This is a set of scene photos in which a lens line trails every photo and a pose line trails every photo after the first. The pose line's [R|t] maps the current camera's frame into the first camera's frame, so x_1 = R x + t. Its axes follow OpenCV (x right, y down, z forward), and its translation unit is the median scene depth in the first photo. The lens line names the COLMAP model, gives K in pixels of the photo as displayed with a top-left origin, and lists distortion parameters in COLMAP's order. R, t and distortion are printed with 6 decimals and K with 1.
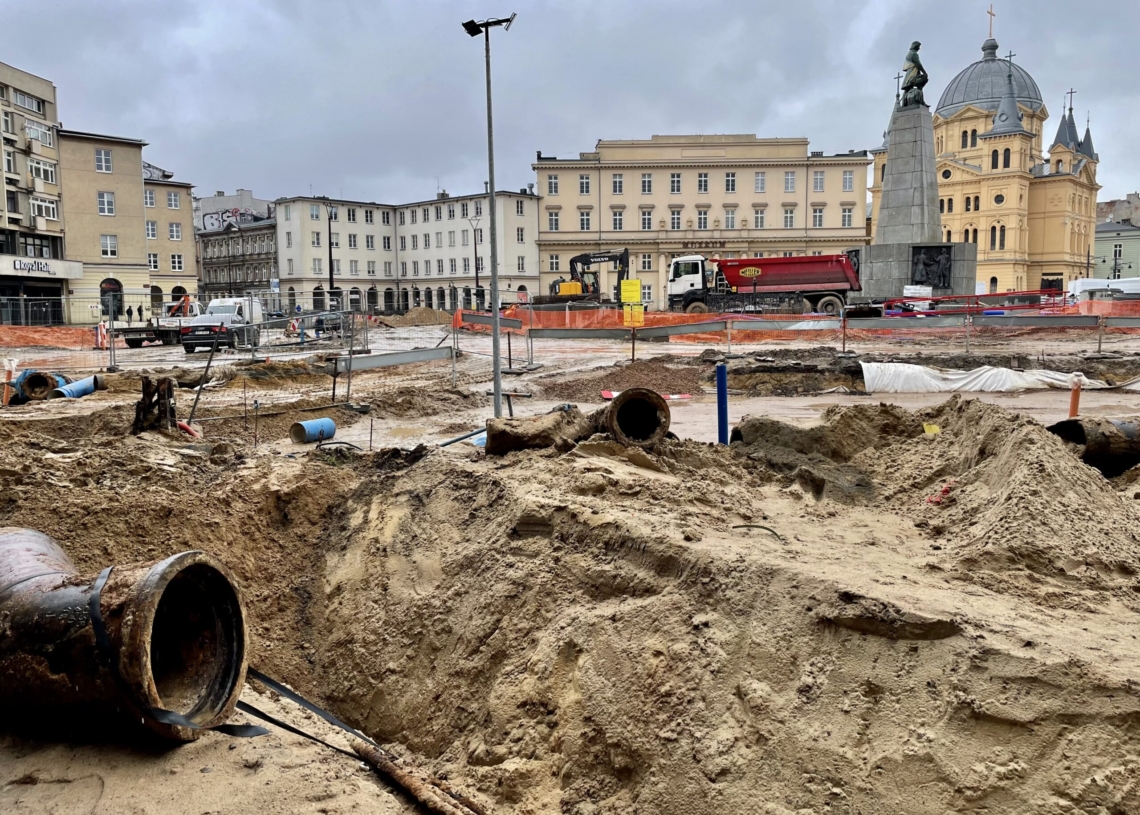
lens RADIAL K [[856.8, 0, 576.4], [0, 856.8, 399.1], [0, 0, 1]] dist [0.101142, -0.123669]
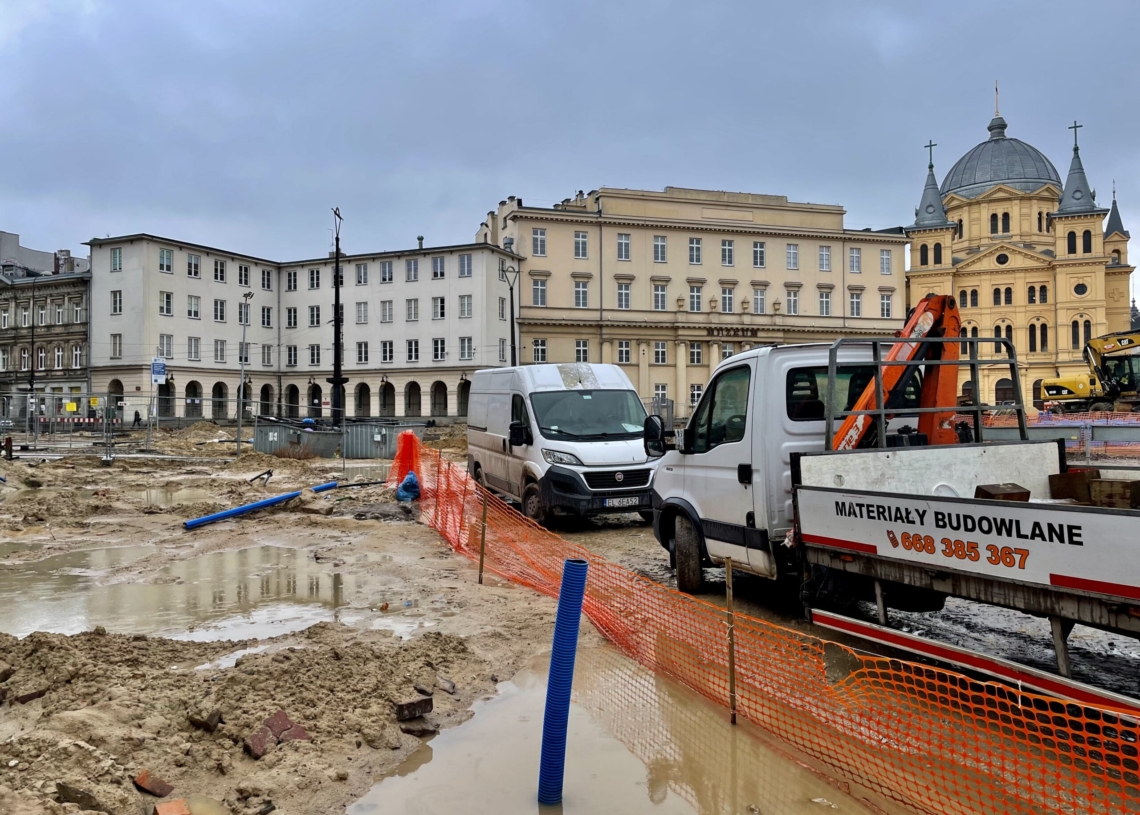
lens RADIAL K [[853.6, 0, 551.5], [0, 853.6, 393.9], [0, 0, 1]] dist [0.103277, -0.130646]
pose [[0.954495, 0.012080, 0.297981, -0.224161], [0.028237, 0.991029, -0.130626, -0.032429], [-0.296886, 0.133096, 0.945592, 0.344602]]
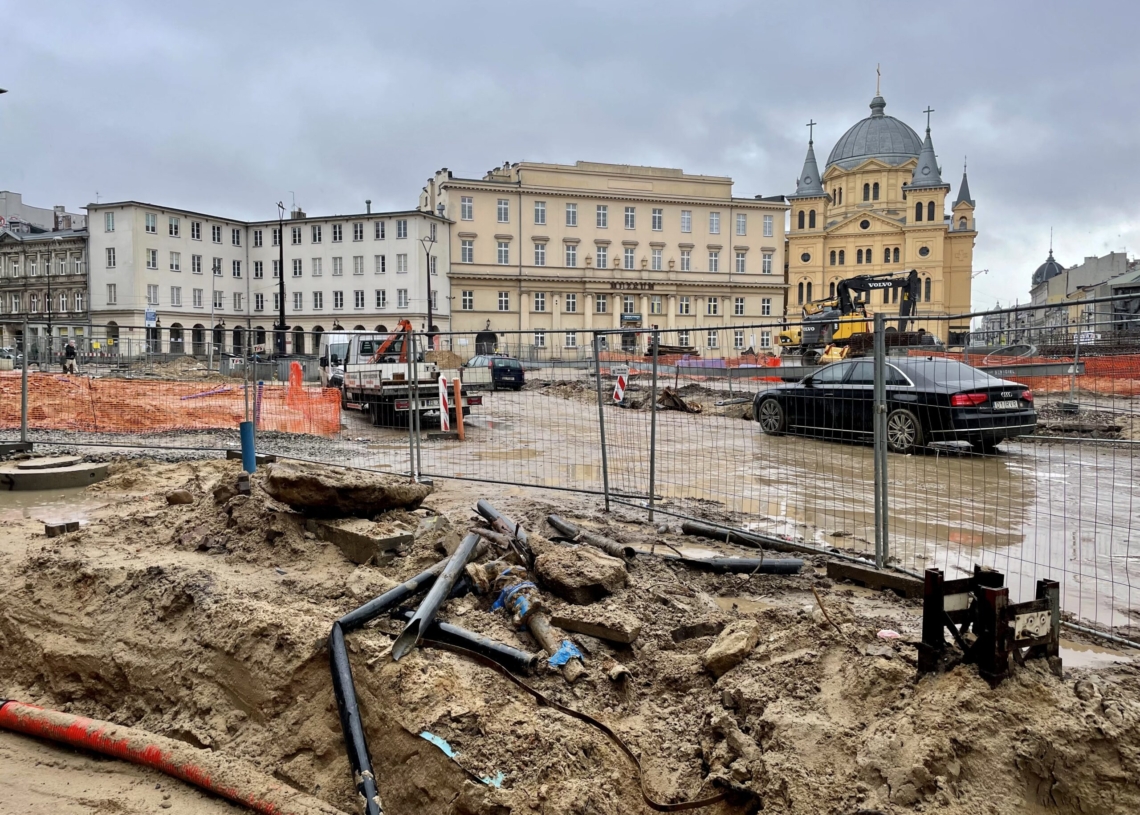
lens RADIAL K [[853.6, 0, 551.5], [0, 853.6, 393.9], [0, 0, 1]] dist [0.103277, -0.130646]
pose [[0.948841, -0.002615, 0.315743, -0.212507], [0.022678, 0.997948, -0.059885, -0.015547], [-0.314939, 0.063982, 0.946953, 0.189470]]
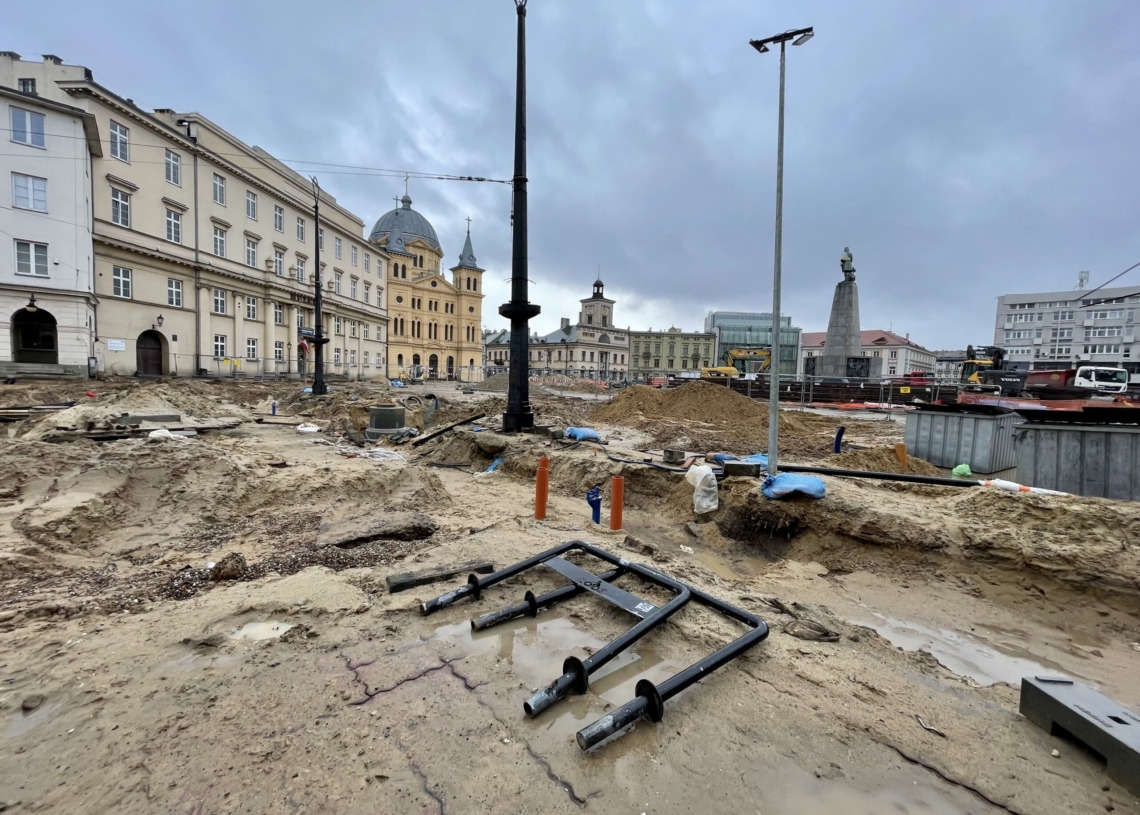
lens RADIAL K [[457.2, 0, 570.0], [0, 457.2, 407.5], [0, 0, 1]] dist [-0.001289, -0.000578]
pose [[0.095911, -0.050842, 0.994091, -0.296257], [0.071080, 0.996495, 0.044108, -0.070659], [-0.992849, 0.066430, 0.099189, 0.690115]]
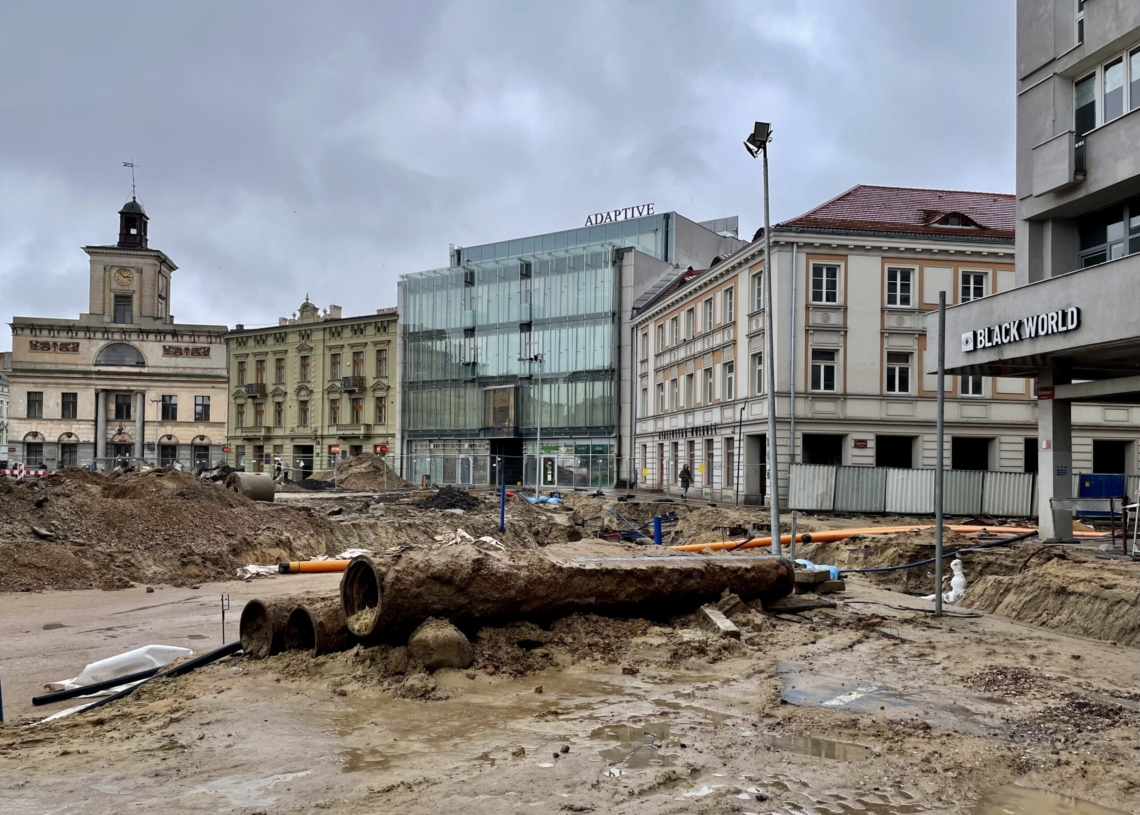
lens RADIAL K [[860.3, 0, 598.4], [0, 860.3, 449.9], [0, 0, 1]] dist [0.075245, -0.097495]
pose [[0.602509, 0.034983, 0.797345, 0.357221], [0.070698, 0.992772, -0.096979, -0.004372], [-0.794975, 0.114801, 0.595681, 0.026580]]
